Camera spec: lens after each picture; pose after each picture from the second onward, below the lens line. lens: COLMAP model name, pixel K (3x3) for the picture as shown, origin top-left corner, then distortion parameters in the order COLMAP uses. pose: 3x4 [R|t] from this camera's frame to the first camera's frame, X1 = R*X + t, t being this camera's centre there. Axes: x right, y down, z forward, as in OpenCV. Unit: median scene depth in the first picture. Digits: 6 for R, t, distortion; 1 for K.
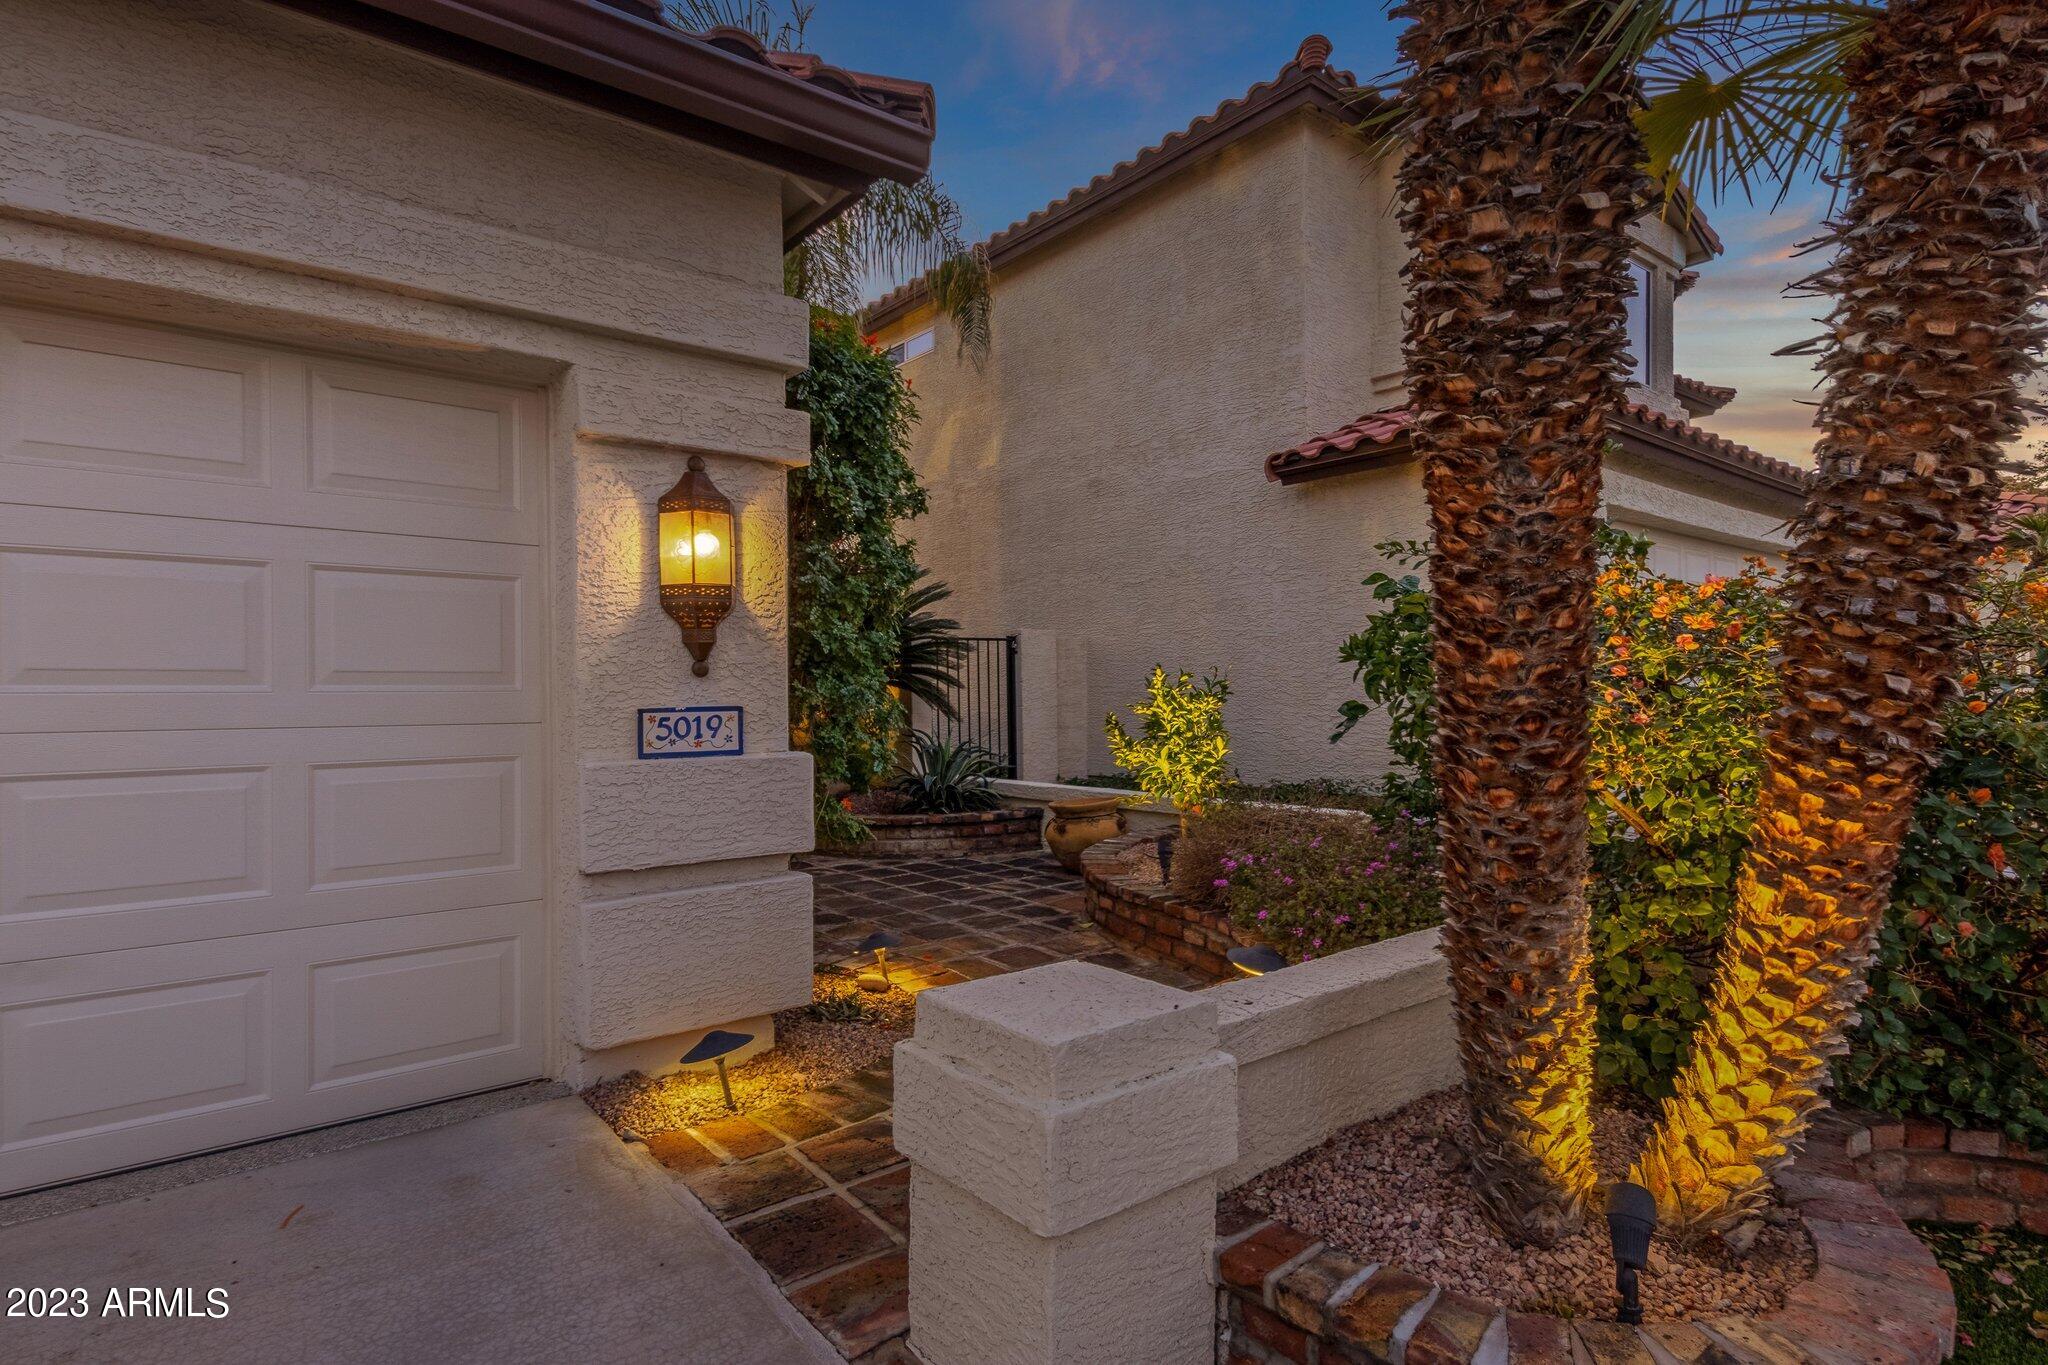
lens RADIAL K [[1073.3, 0, 1036.3], [0, 1073.3, 701.6], [0, 0, 1]] dist [0.013876, -0.000142]
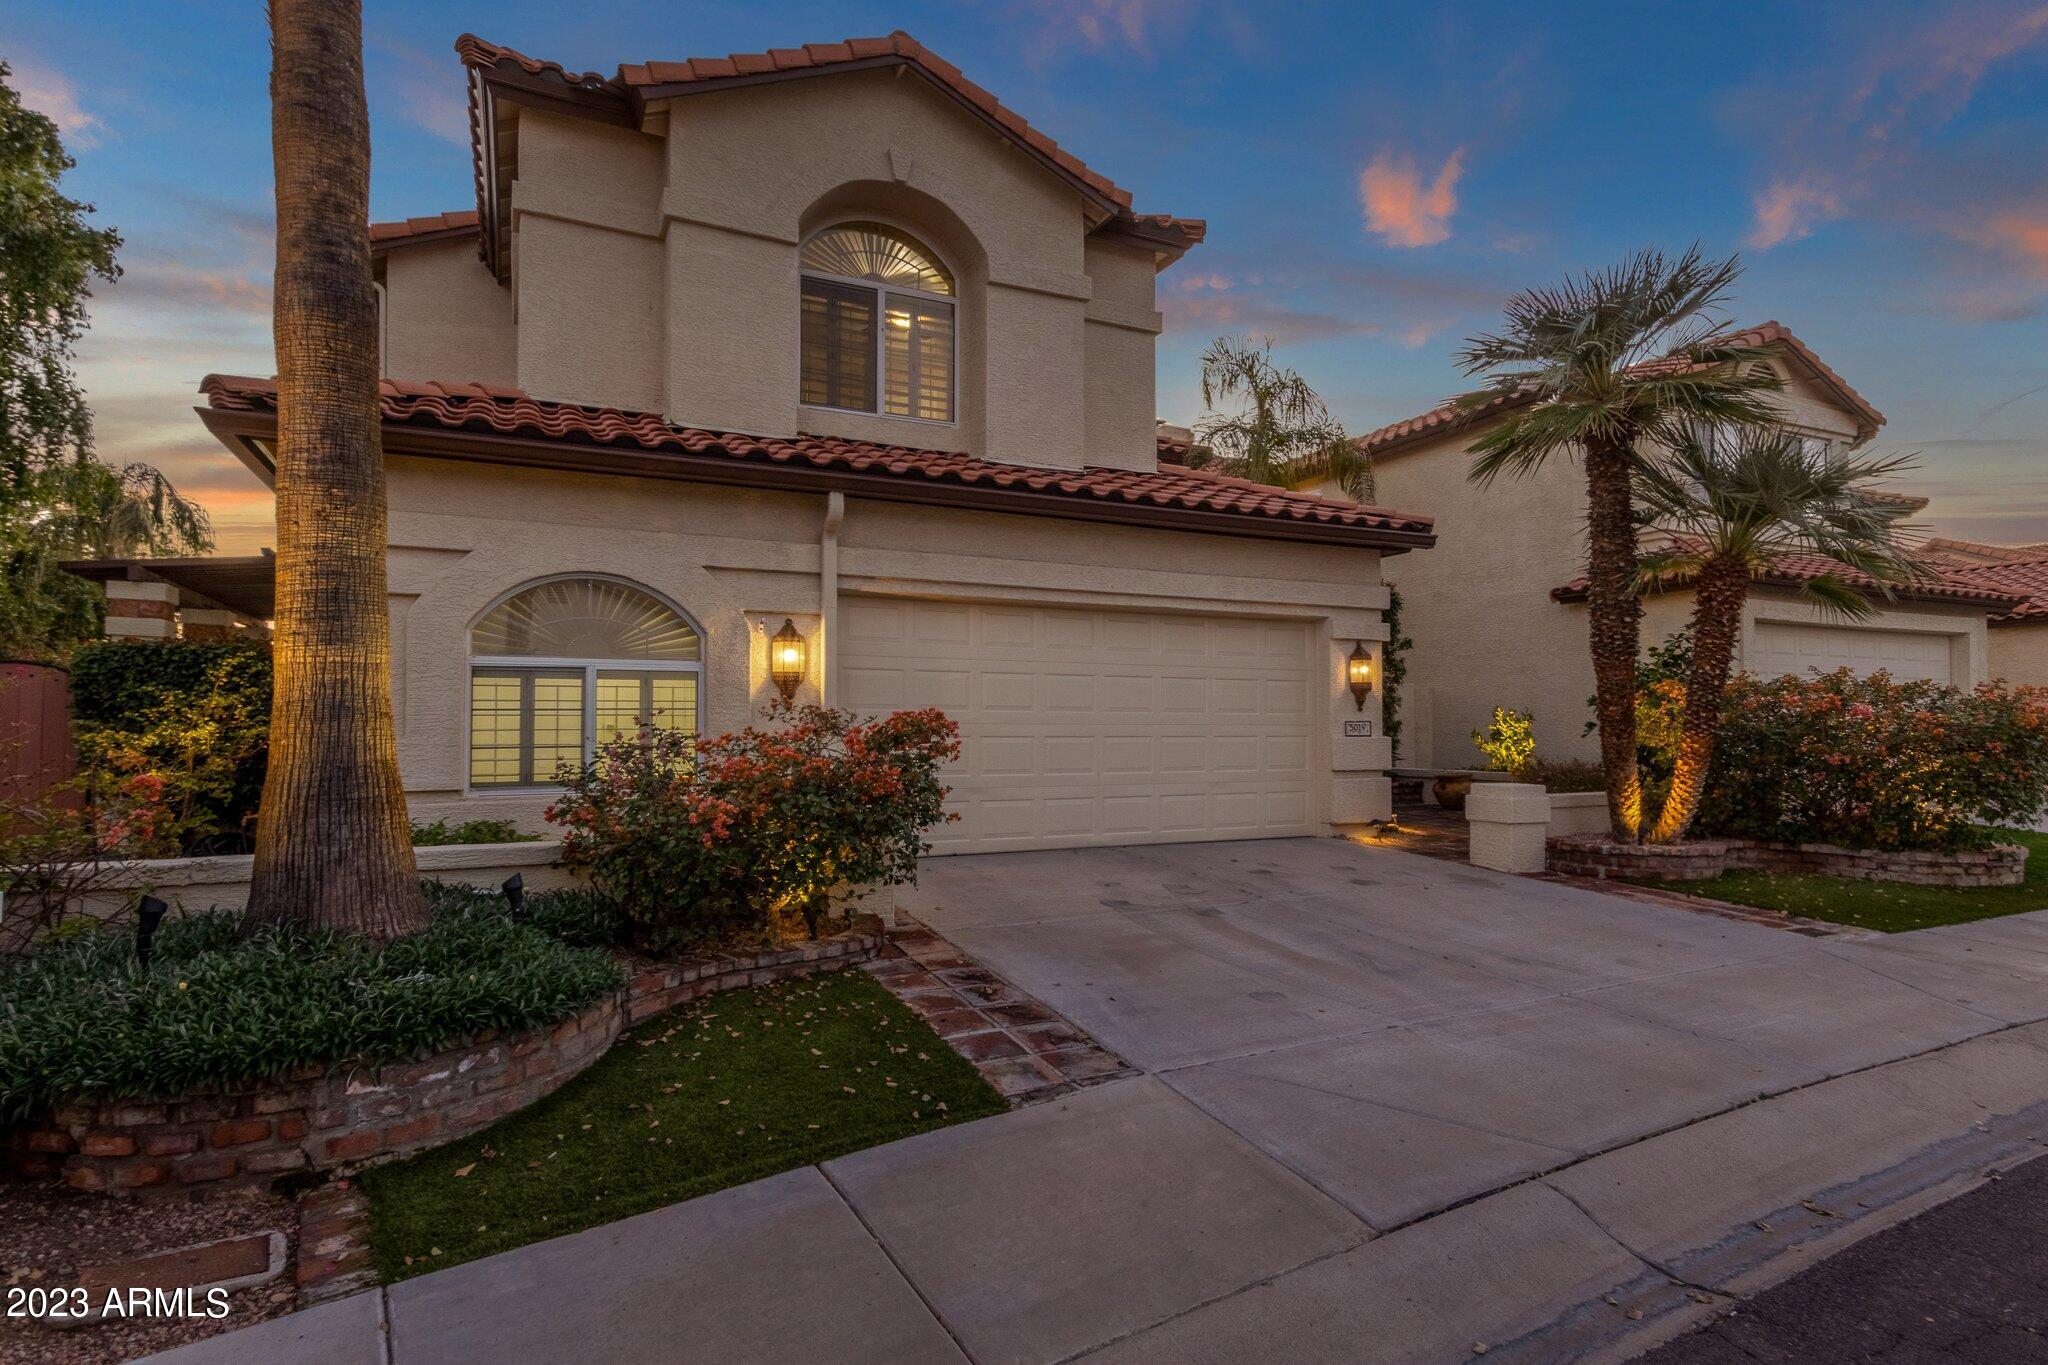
lens RADIAL K [[1073.3, 0, 1036.3], [0, 1073.3, 701.6], [0, 0, 1]] dist [0.013876, -0.000142]
pose [[0.973973, 0.001962, -0.226655, -0.488471], [-0.009065, 0.999500, -0.030300, 0.049041], [0.226482, 0.031566, 0.973504, -2.137279]]
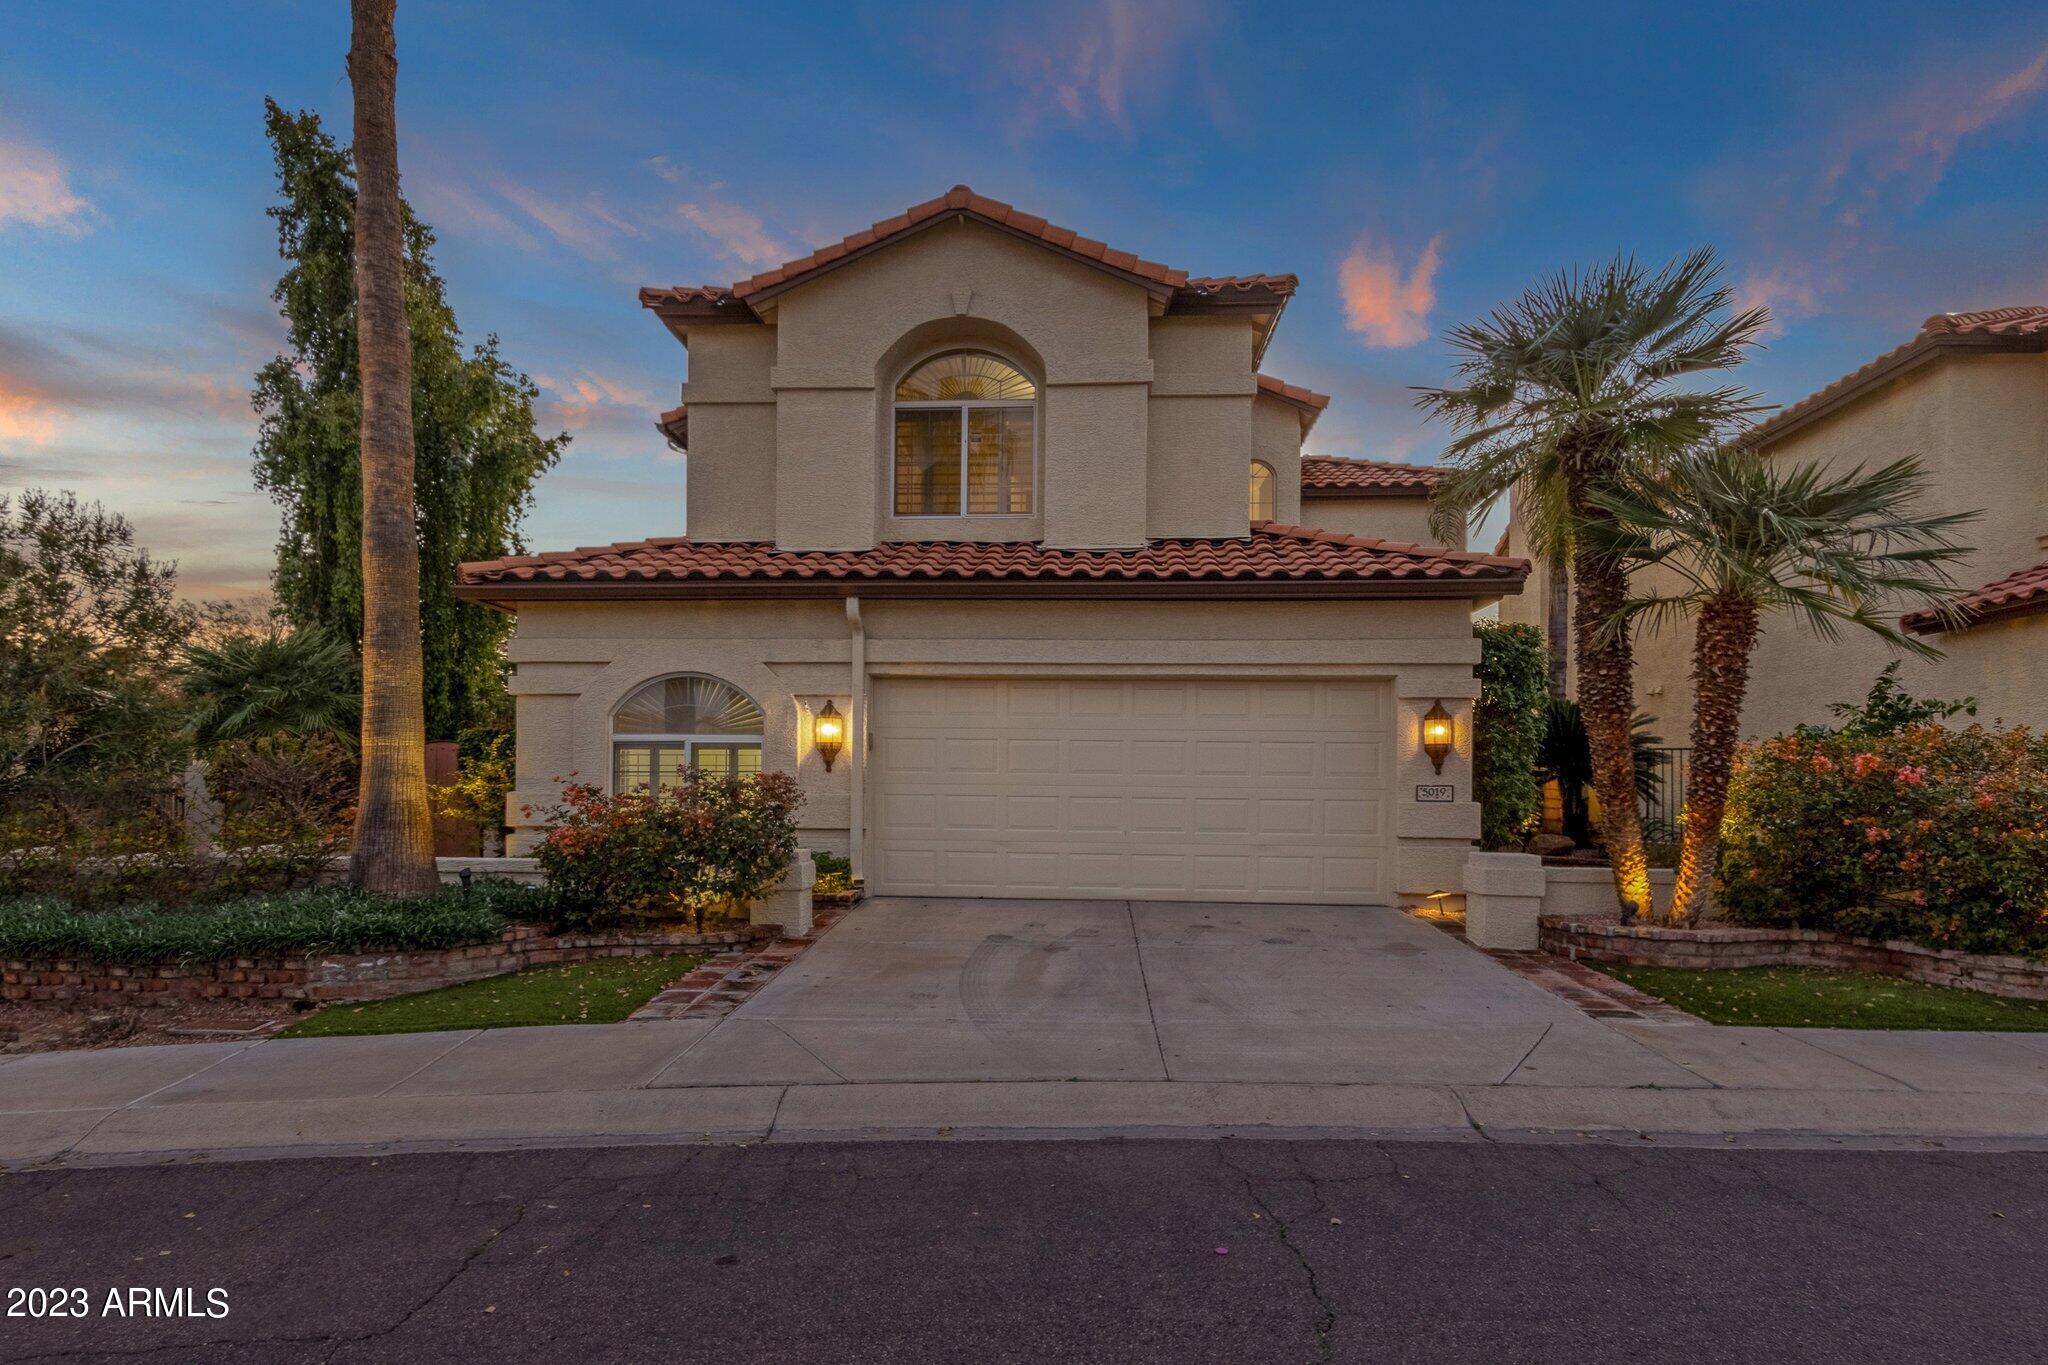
lens RADIAL K [[1221.4, 0, 1018.3], [0, 1221.4, 777.3], [0, 0, 1]] dist [0.014849, 0.000062]
pose [[0.732902, 0.007916, -0.680288, 1.049281], [-0.020733, 0.999728, -0.010703, 0.040429], [0.680018, 0.021949, 0.732867, -2.086870]]
